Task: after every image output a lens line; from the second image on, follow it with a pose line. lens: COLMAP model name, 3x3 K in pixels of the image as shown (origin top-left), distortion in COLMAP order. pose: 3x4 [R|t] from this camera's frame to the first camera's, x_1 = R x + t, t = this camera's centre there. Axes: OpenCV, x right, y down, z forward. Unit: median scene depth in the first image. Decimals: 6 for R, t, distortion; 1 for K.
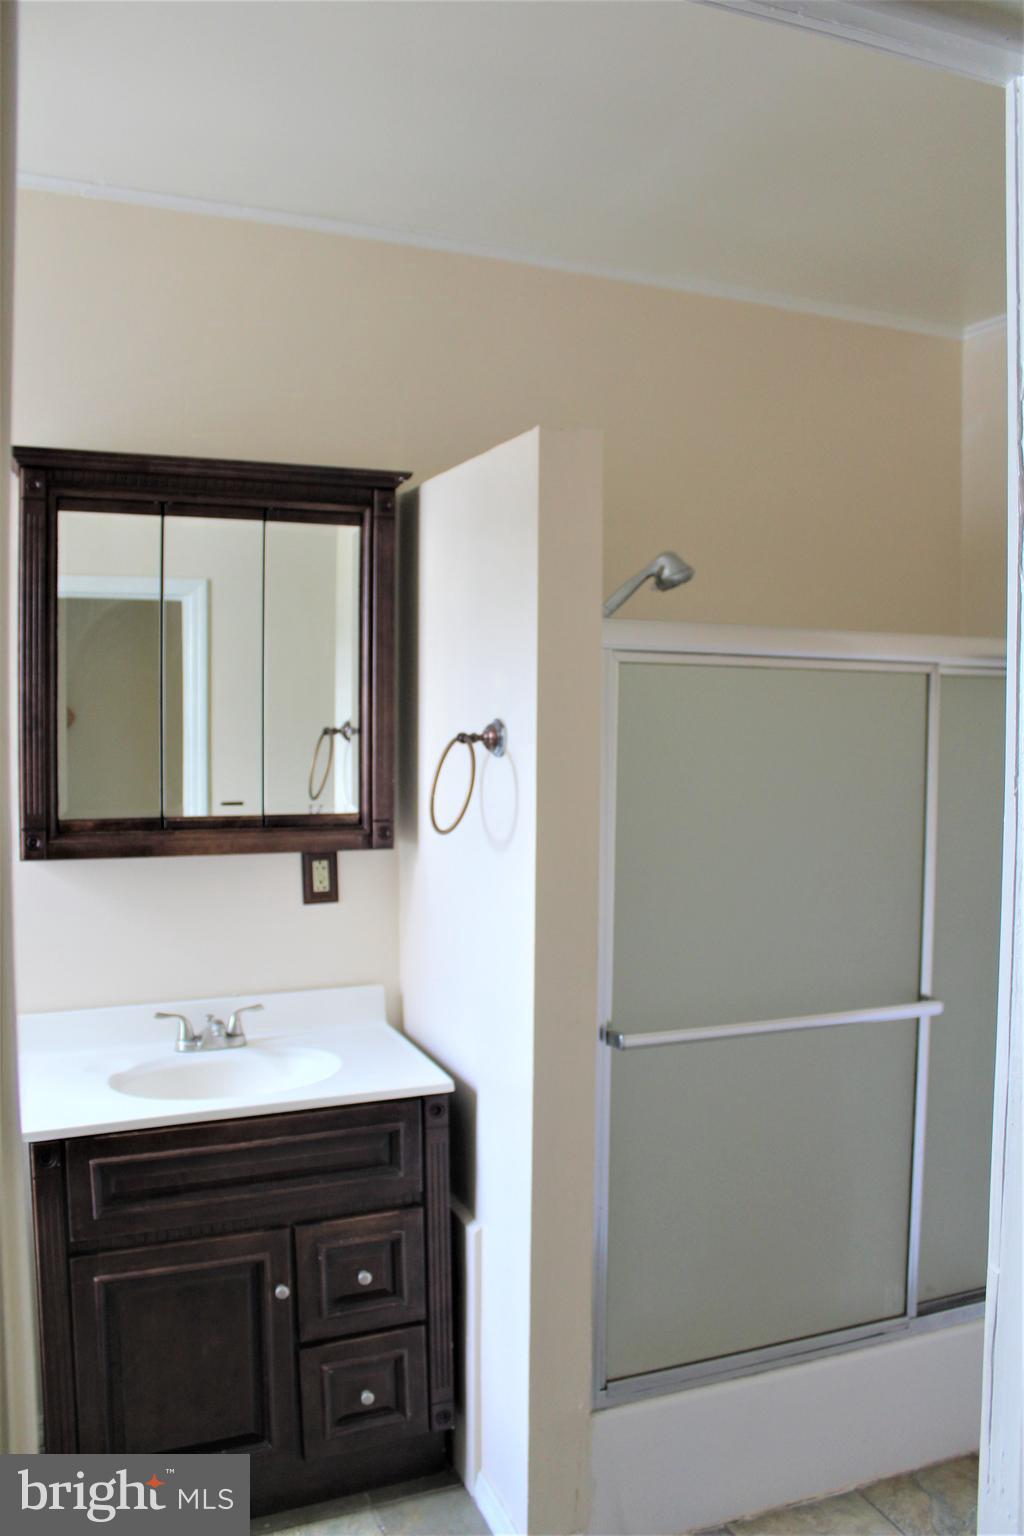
lens RADIAL K [[1267.8, 0, 516.6], [0, 1267.8, 756.0], [0, 0, 1]] dist [-0.156799, 0.126341]
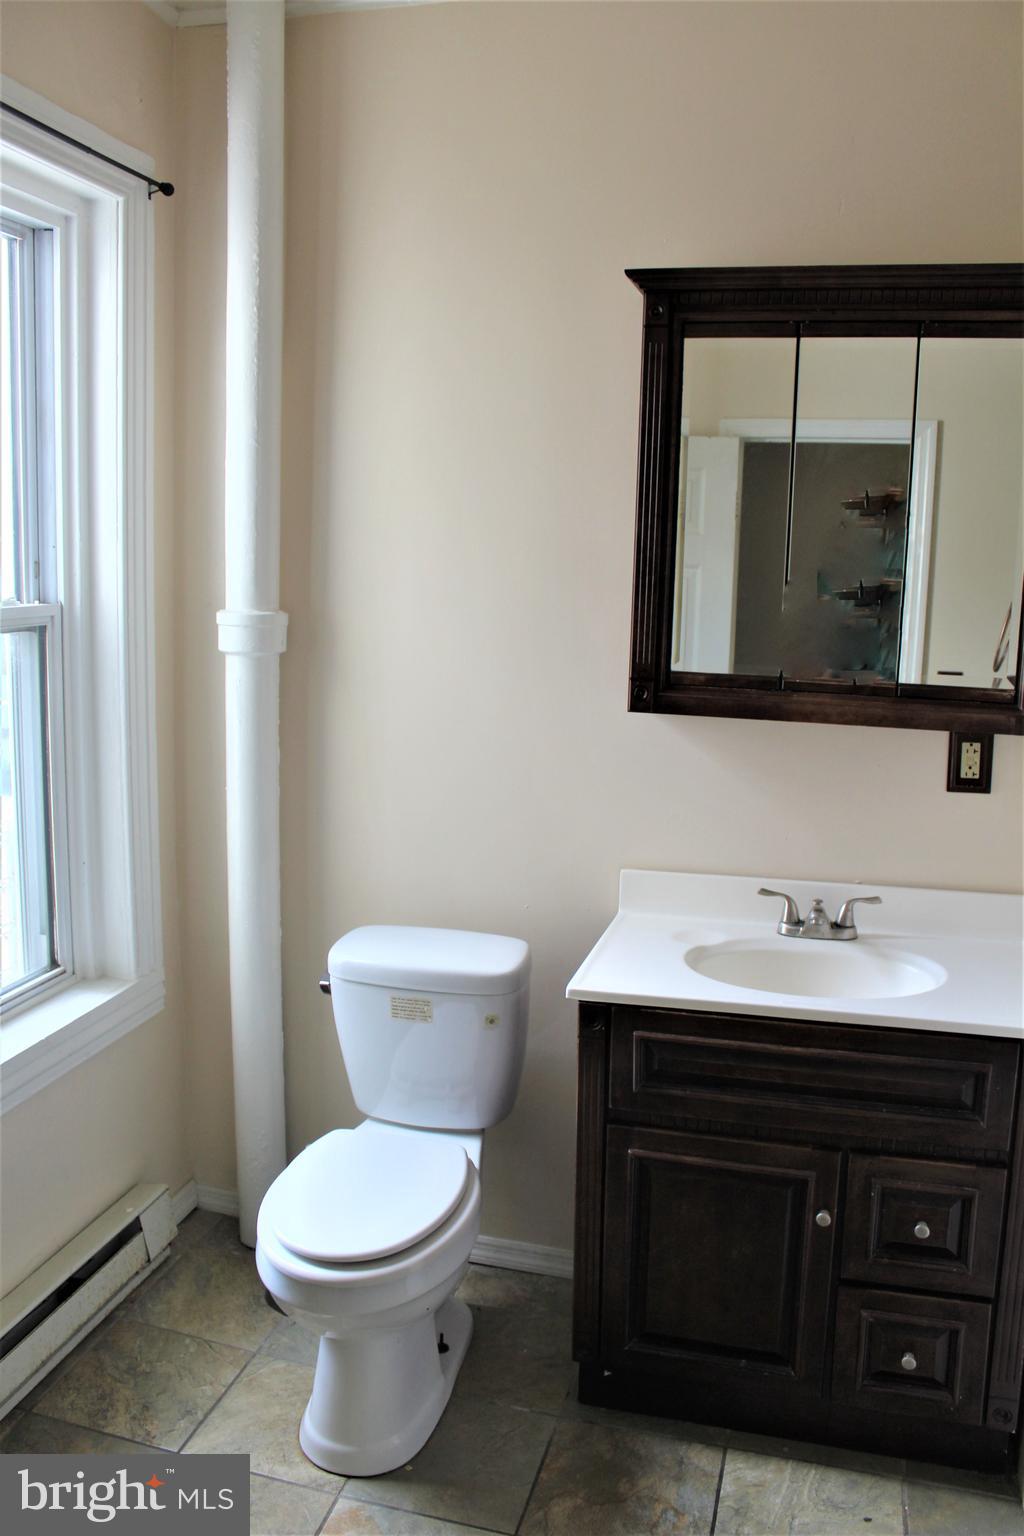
lens RADIAL K [[1267.8, 0, 515.5], [0, 1267.8, 768.3], [0, 0, 1]] dist [-0.156799, 0.126341]
pose [[0.787688, 0.114207, -0.605396, 0.130778], [-0.041702, 0.990298, 0.132558, 0.001903], [0.614661, -0.079168, 0.784808, 0.174384]]
